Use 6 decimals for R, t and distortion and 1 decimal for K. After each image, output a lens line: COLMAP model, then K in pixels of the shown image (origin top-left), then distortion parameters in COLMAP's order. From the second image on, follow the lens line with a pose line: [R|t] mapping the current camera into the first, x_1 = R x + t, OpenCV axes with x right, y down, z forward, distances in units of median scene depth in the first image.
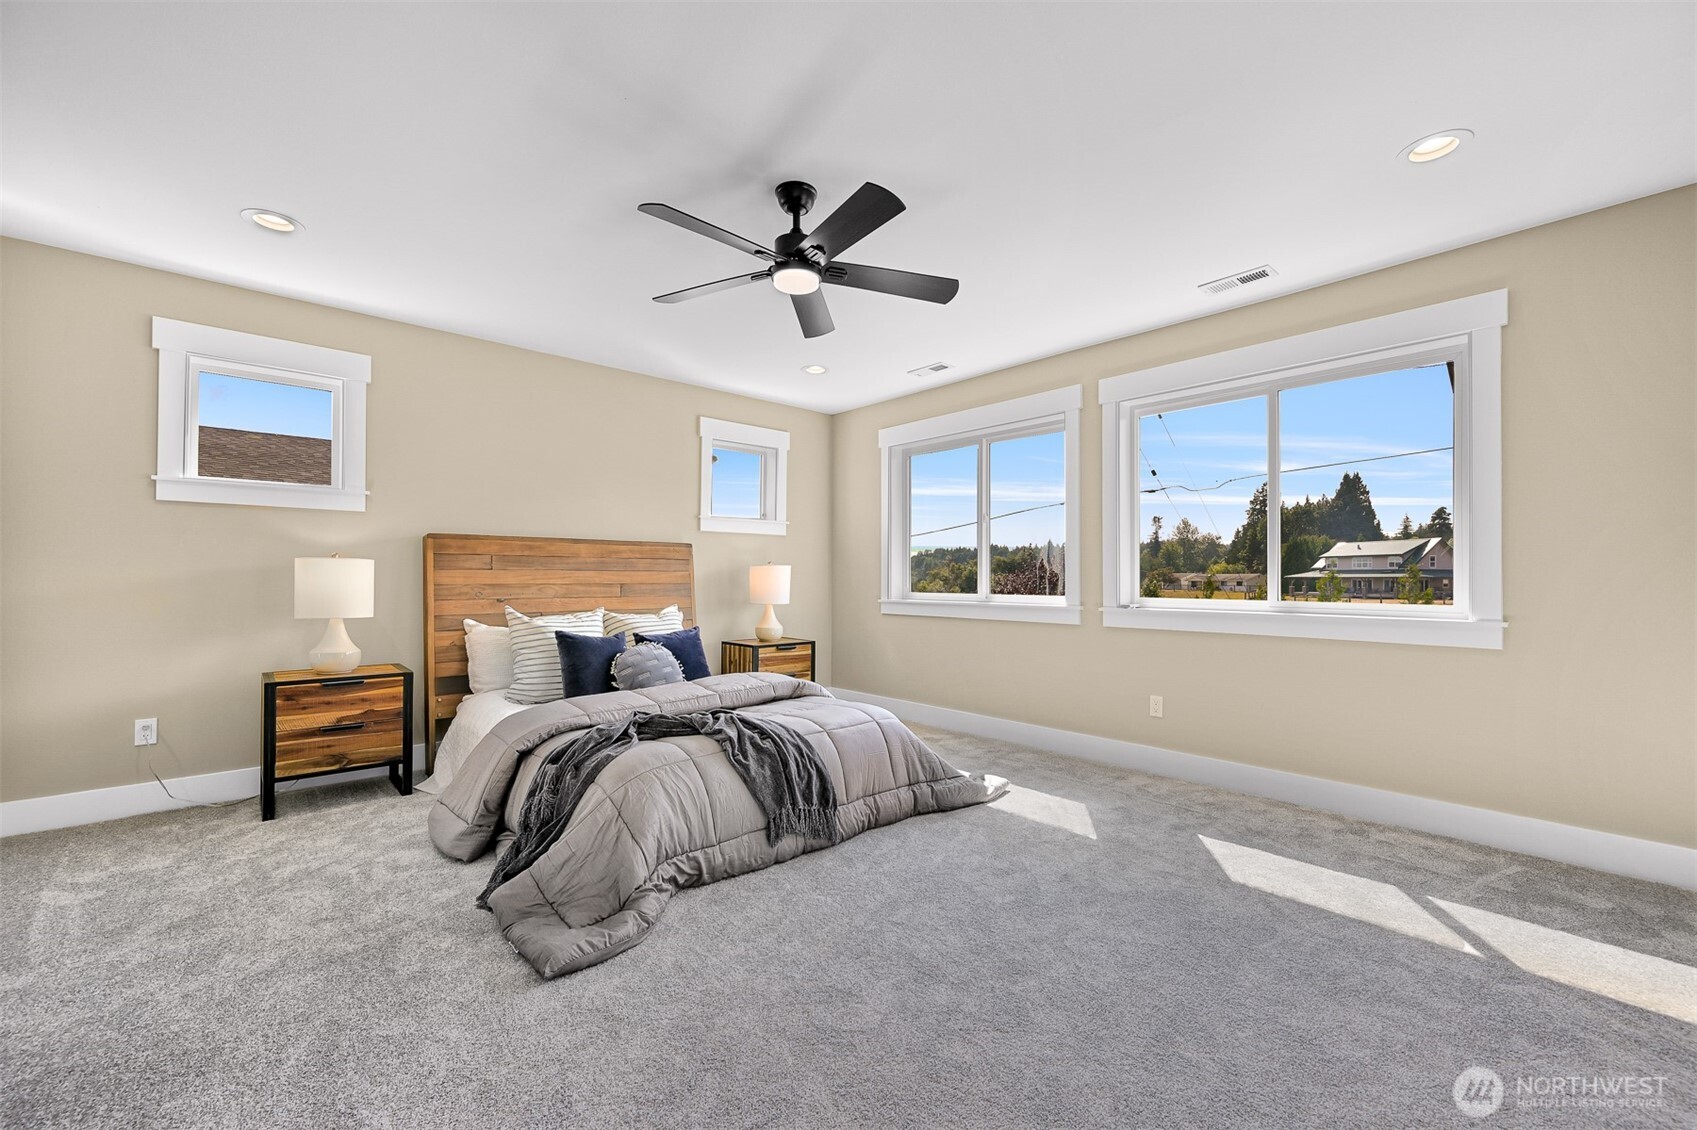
lens RADIAL K [[675.8, 0, 854.2], [0, 675.8, 576.8], [0, 0, 1]] dist [-0.000690, 0.000023]
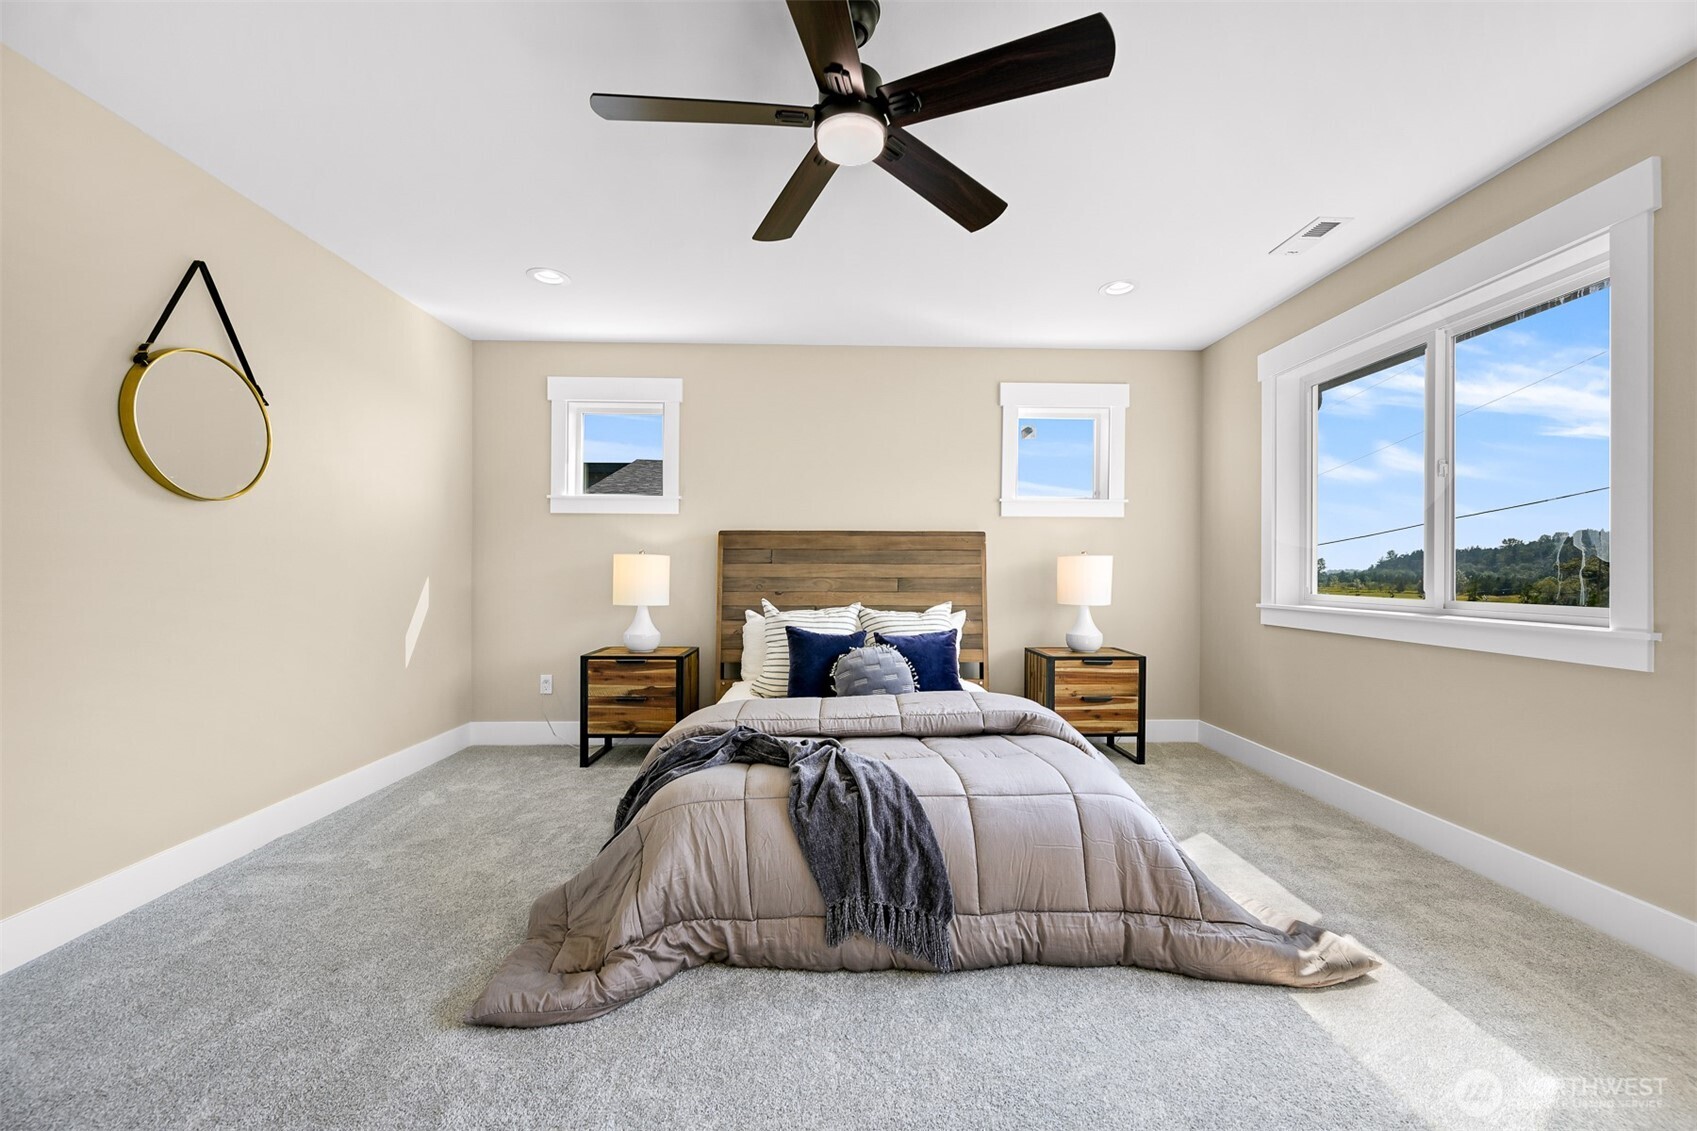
lens RADIAL K [[664.5, 0, 855.5], [0, 664.5, 573.8], [0, 0, 1]] dist [0.000608, -0.000008]
pose [[0.759887, 0.003765, -0.650044, 0.280014], [-0.000641, 0.999987, 0.005042, 0.000459], [0.650055, -0.003415, 0.759880, 0.378470]]
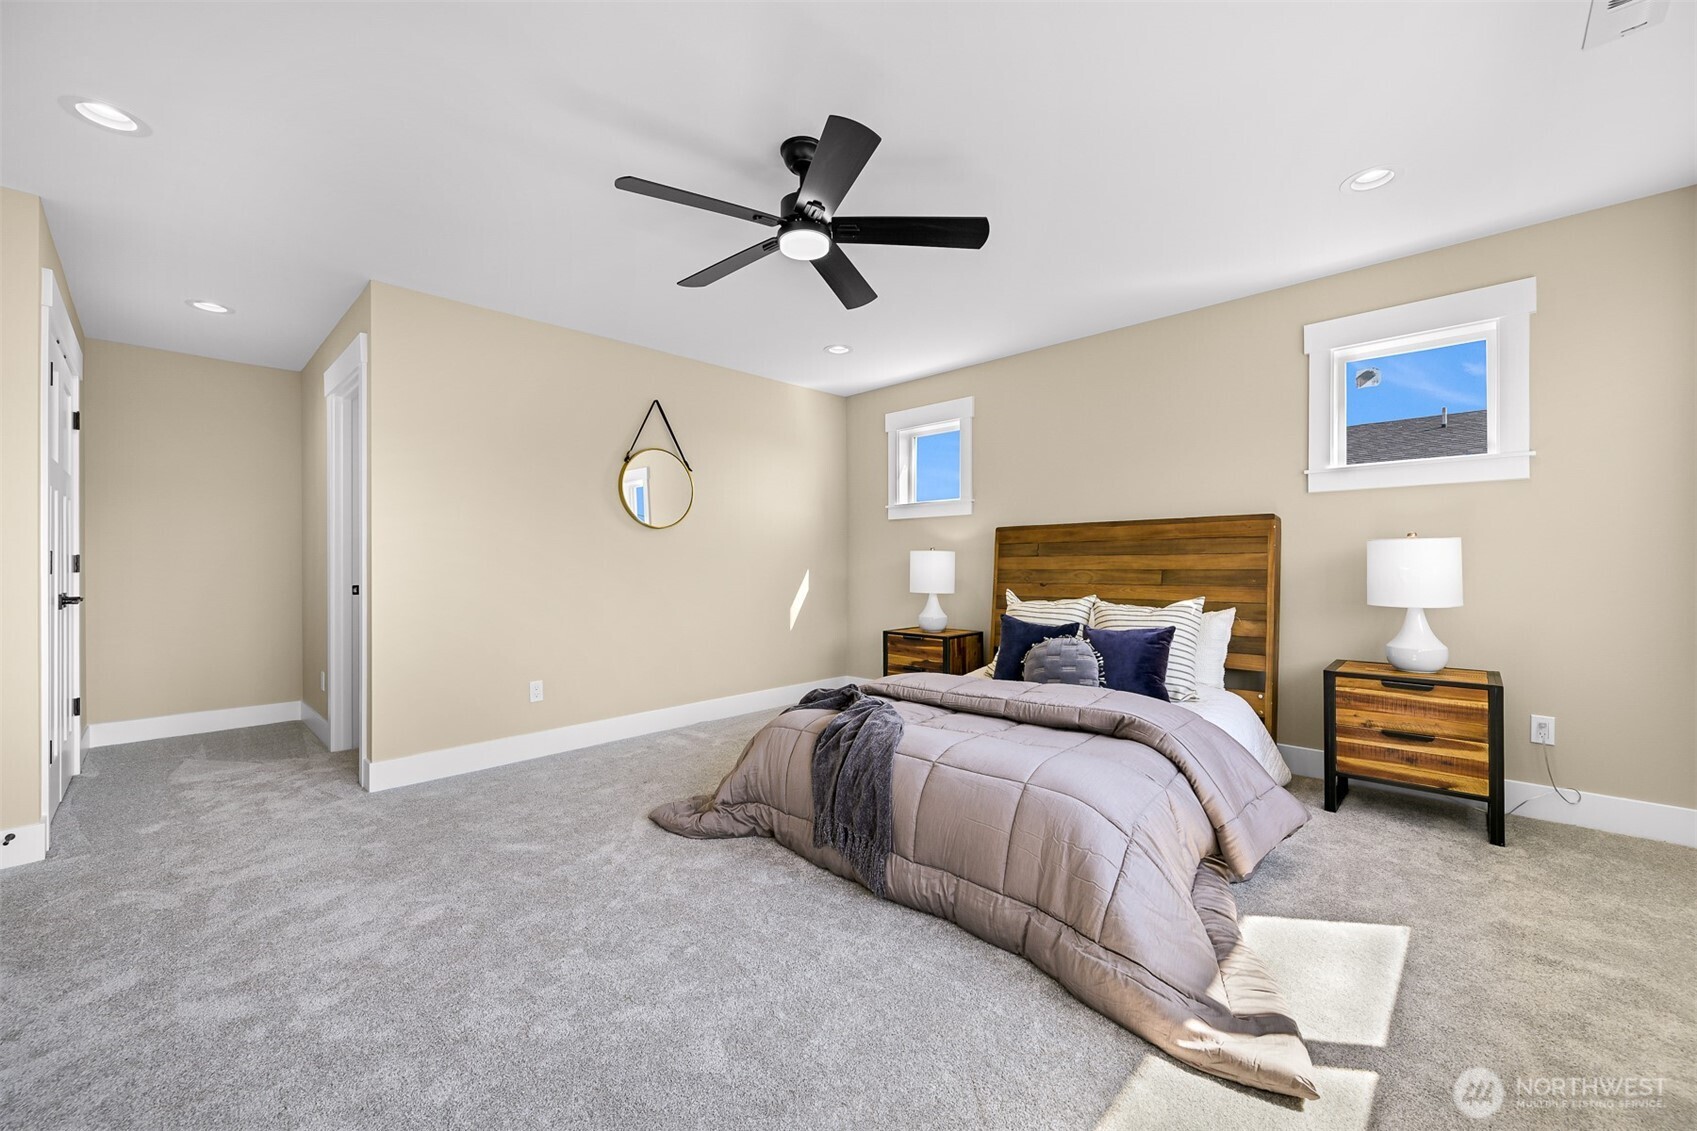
lens RADIAL K [[670.1, 0, 858.5], [0, 670.1, 563.3], [0, 0, 1]] dist [0.000951, 0.000201]
pose [[0.067567, -0.003259, -0.997709, 0.652372], [0.008441, 0.999961, -0.002695, 0.001727], [0.997679, -0.008239, 0.067592, 0.784915]]
